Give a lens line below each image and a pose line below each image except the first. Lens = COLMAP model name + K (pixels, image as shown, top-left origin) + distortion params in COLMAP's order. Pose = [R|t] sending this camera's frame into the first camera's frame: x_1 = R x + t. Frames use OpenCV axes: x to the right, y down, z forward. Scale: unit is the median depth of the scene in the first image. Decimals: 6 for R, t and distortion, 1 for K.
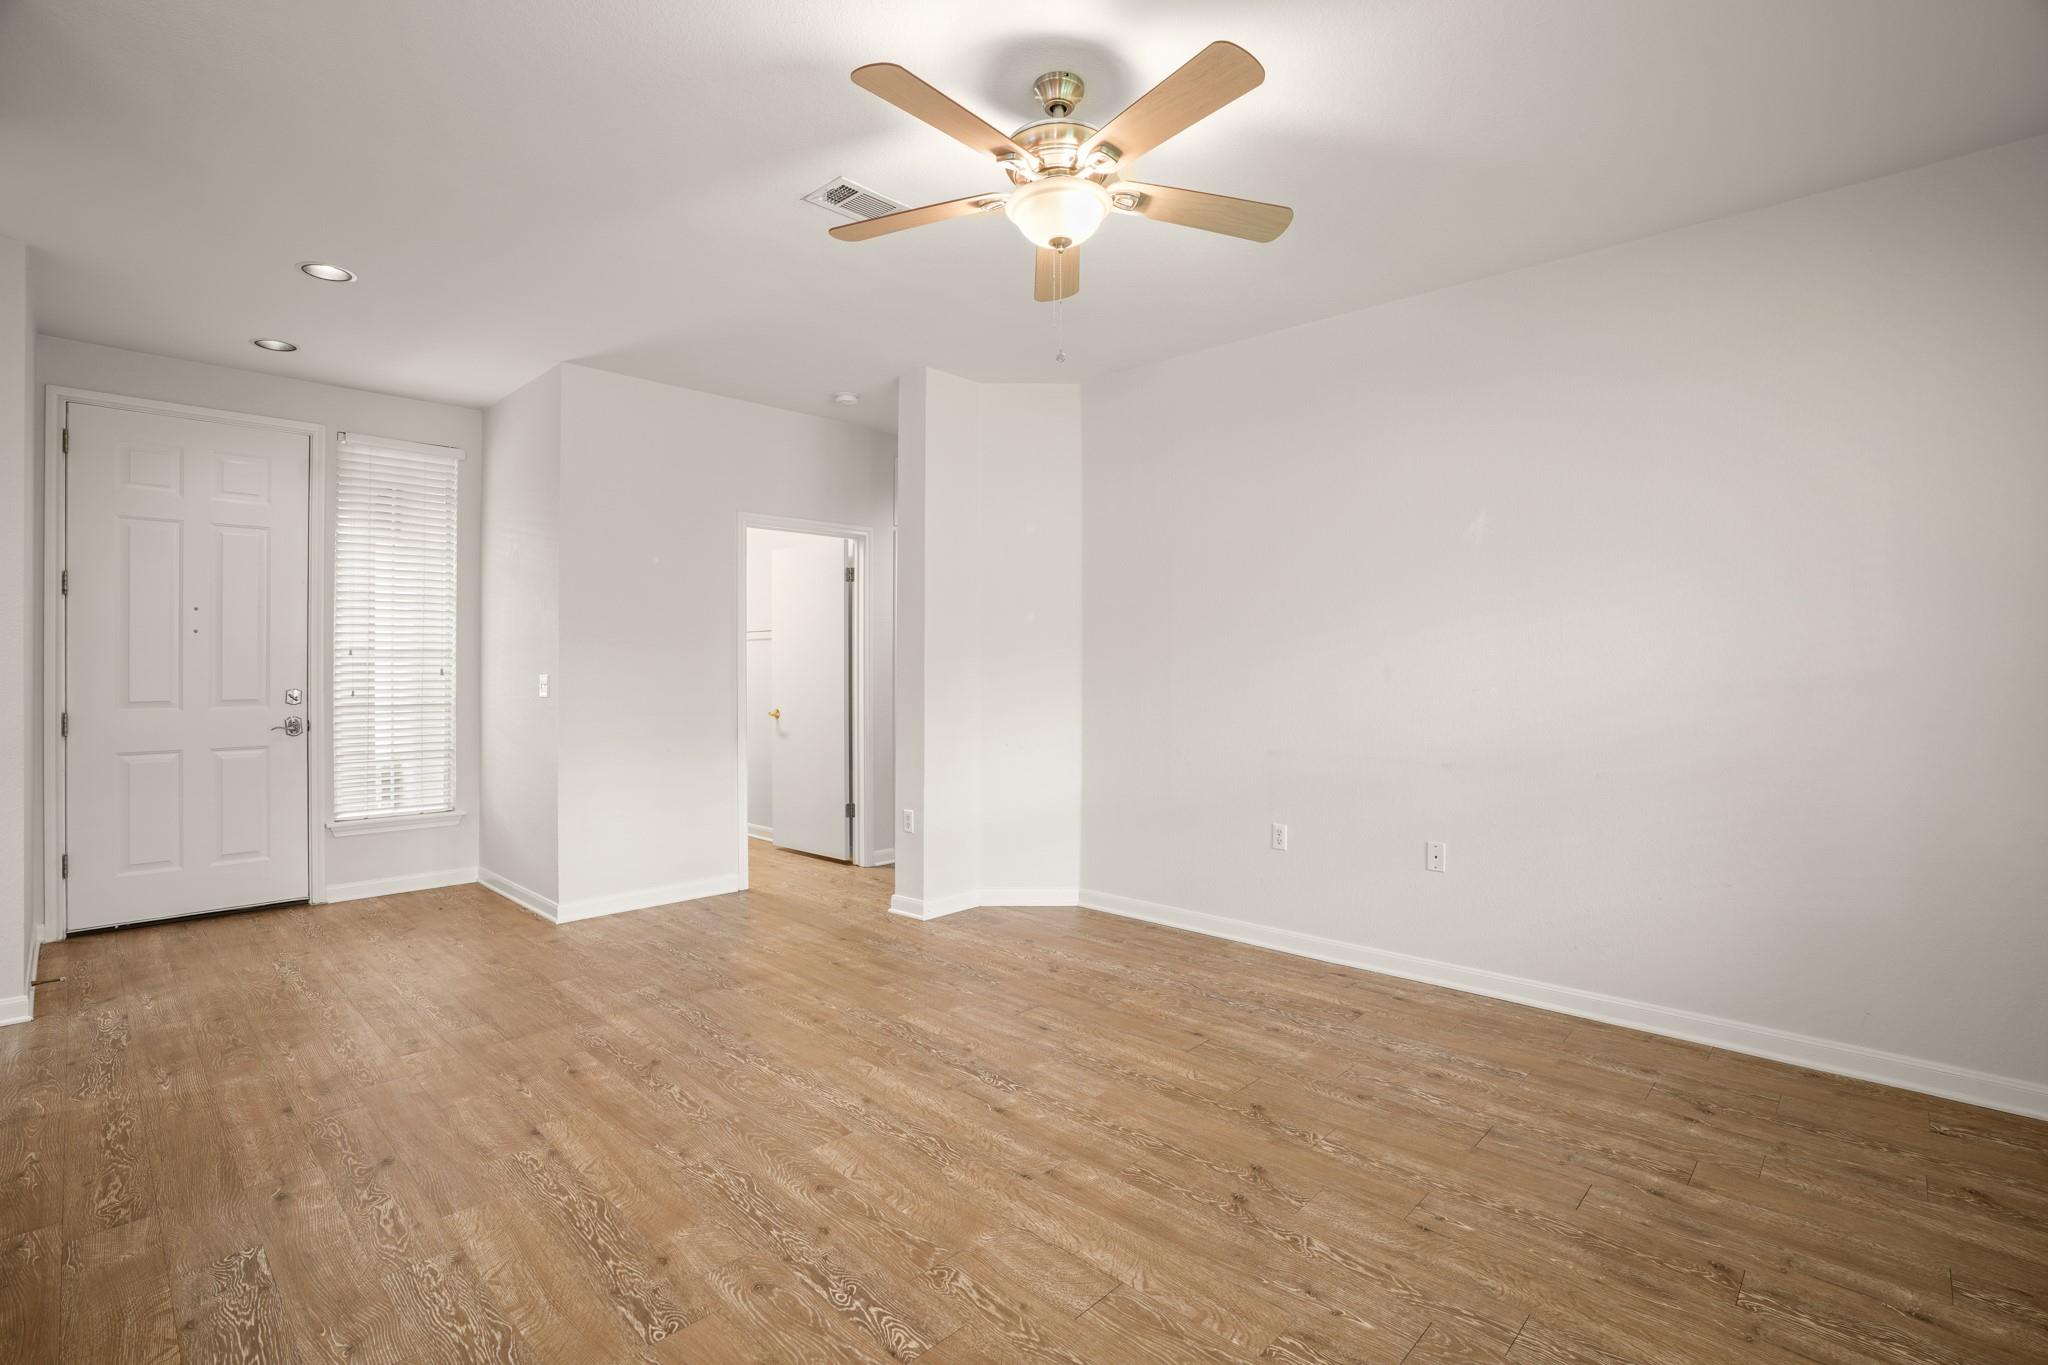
lens RADIAL K [[947.0, 0, 1016.1], [0, 947.0, 671.2], [0, 0, 1]] dist [-0.050717, 0.015821]
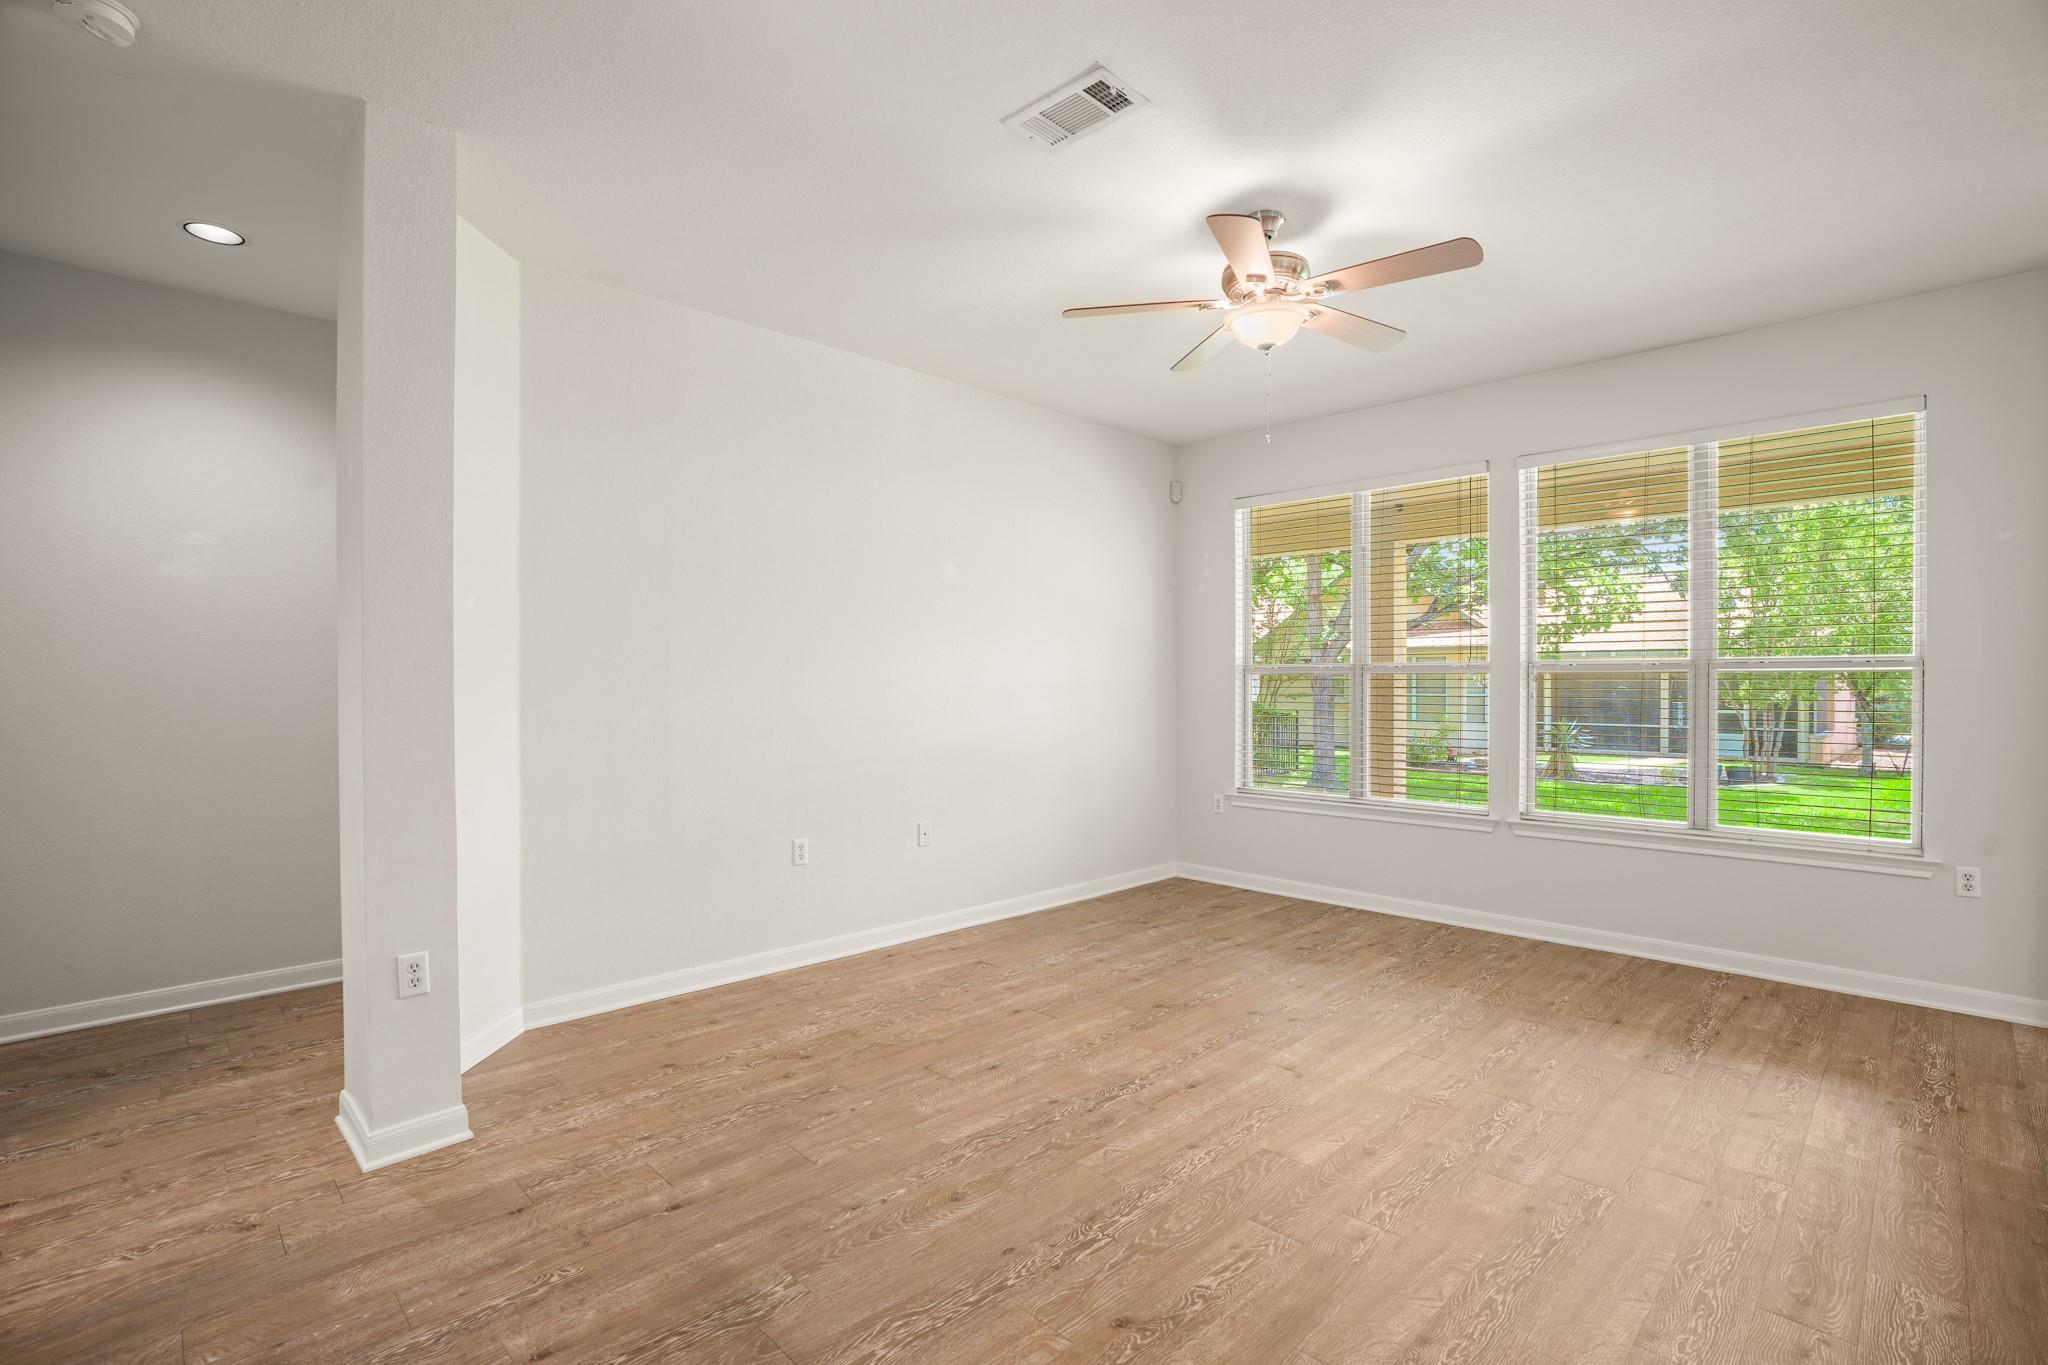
lens RADIAL K [[947.0, 0, 1029.7], [0, 947.0, 680.5], [0, 0, 1]] dist [-0.050717, 0.015821]
pose [[0.011510, 0.002918, 0.999929, -0.987528], [0.000795, 0.999995, -0.002927, -0.001399], [-0.999933, 0.000828, 0.011508, 1.041716]]
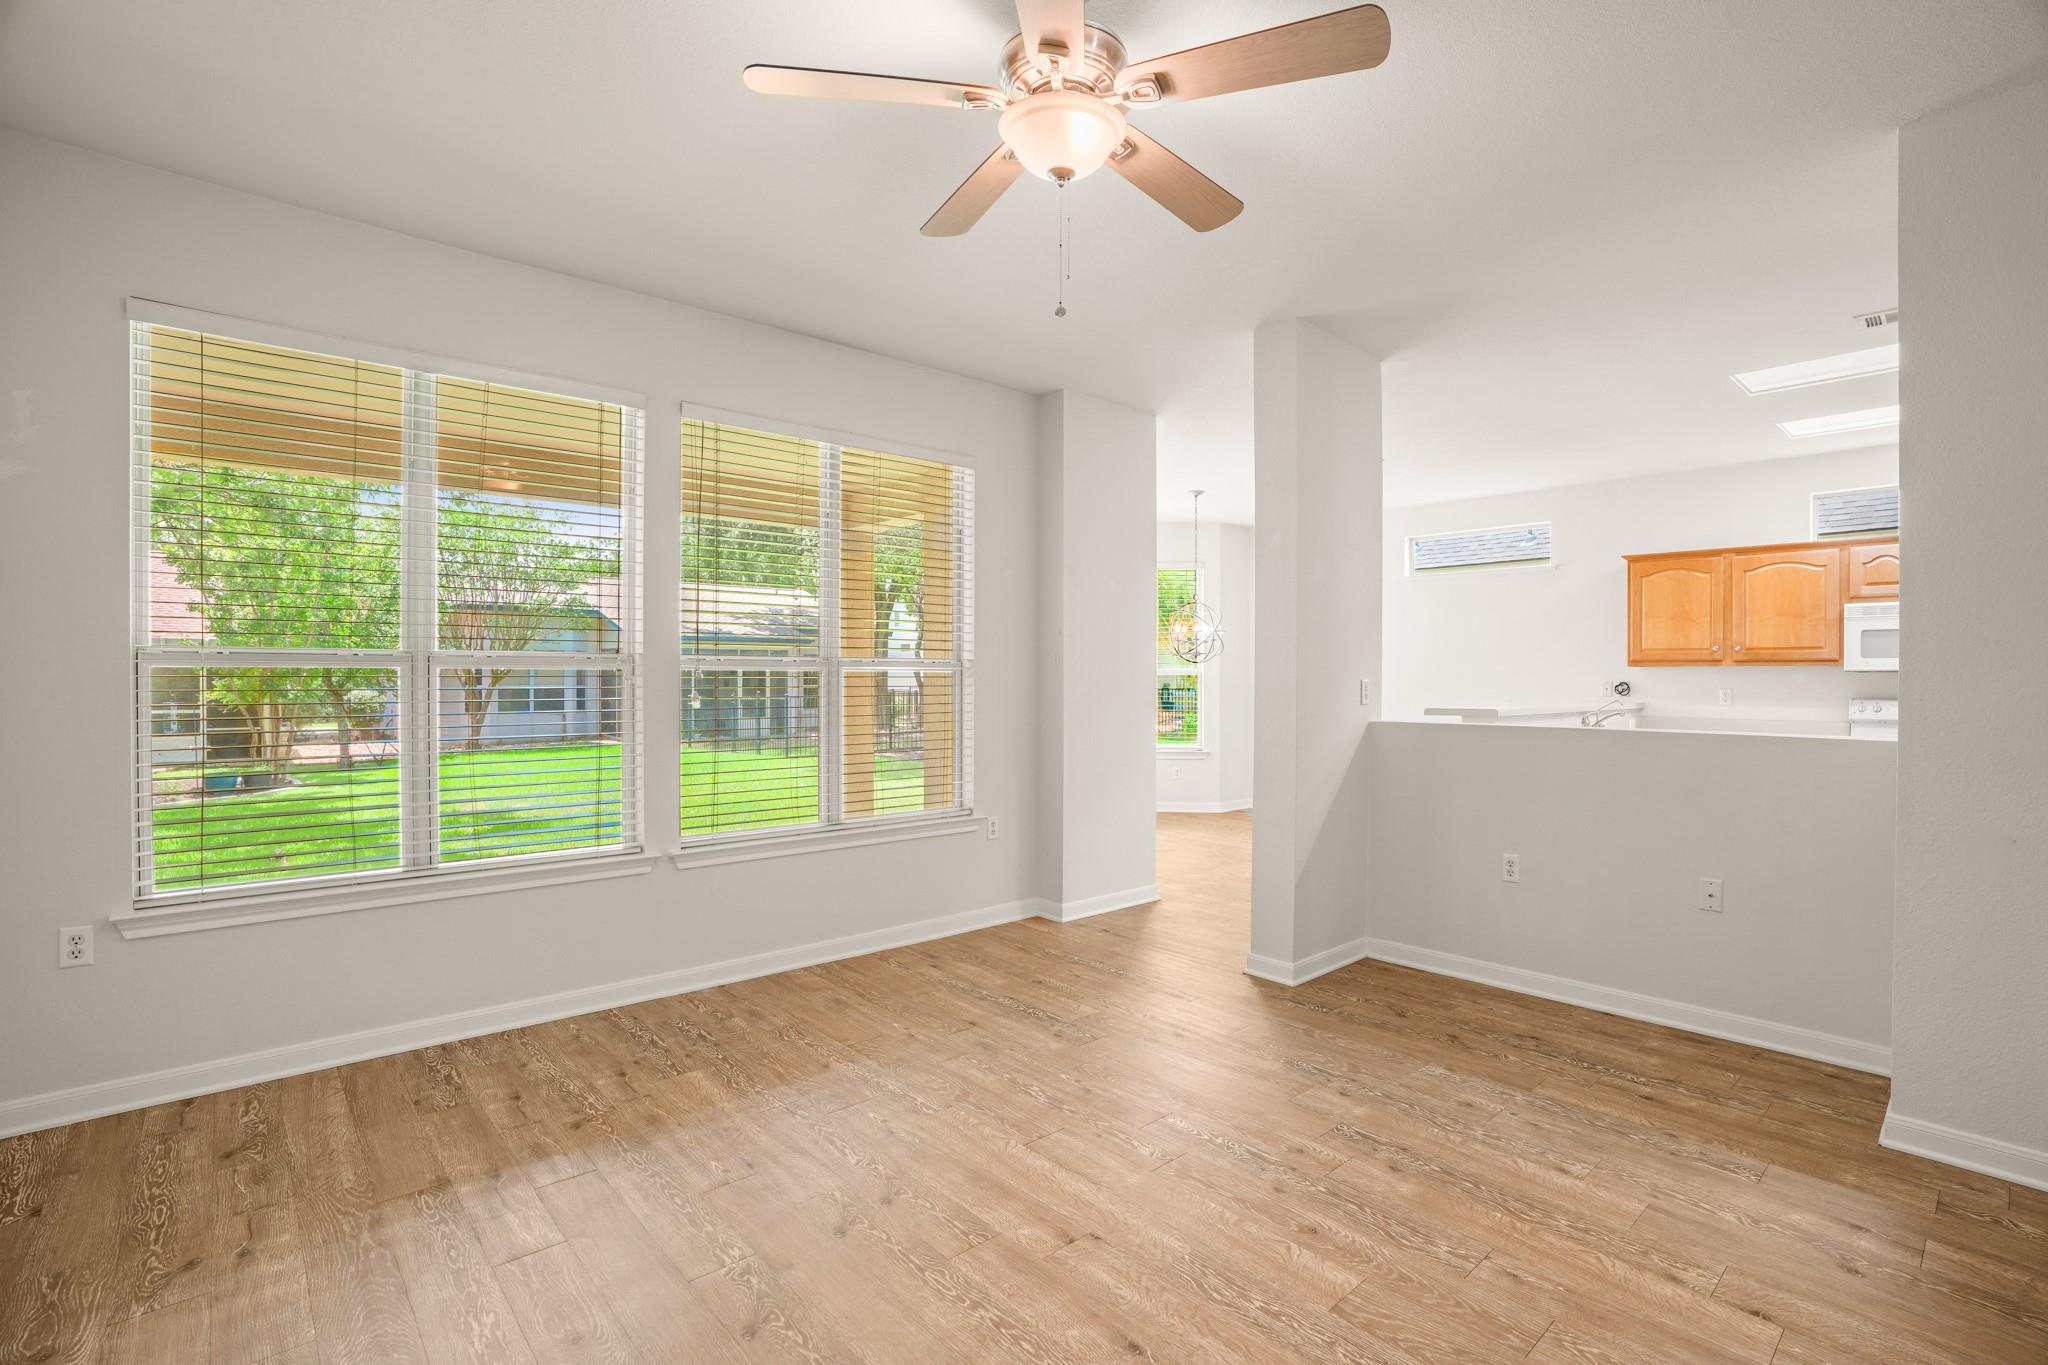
lens RADIAL K [[947.0, 0, 1036.9], [0, 947.0, 695.3], [0, 0, 1]] dist [-0.050717, 0.015821]
pose [[-0.998179, -0.005935, 0.060023, 0.012608], [-0.004822, 0.999814, 0.018673, -0.005218], [-0.060123, 0.018349, -0.998022, 1.463251]]
